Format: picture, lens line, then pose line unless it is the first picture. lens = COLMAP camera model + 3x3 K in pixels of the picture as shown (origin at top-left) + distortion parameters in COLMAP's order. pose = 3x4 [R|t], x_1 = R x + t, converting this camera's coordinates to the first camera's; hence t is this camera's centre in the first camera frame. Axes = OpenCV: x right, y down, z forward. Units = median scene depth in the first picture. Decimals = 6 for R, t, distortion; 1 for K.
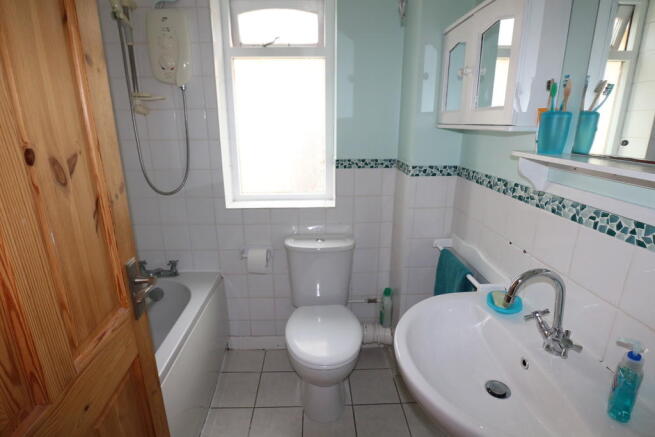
lens RADIAL K [[325.8, 0, 327.5], [0, 325.8, 218.5], [0, 0, 1]] dist [-0.064060, 0.018123]
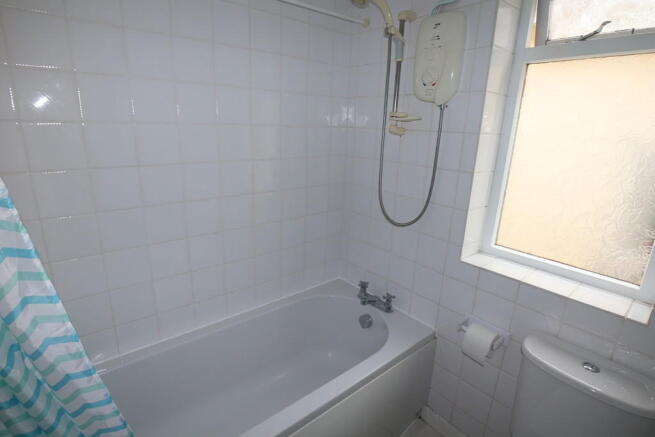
lens RADIAL K [[325.8, 0, 327.5], [0, 325.8, 218.5], [0, 0, 1]] dist [-0.064060, 0.018123]
pose [[0.592020, 0.238652, -0.769778, 0.069167], [-0.252585, 0.961971, 0.103980, -0.131924], [0.765319, 0.132876, 0.629786, 0.267877]]
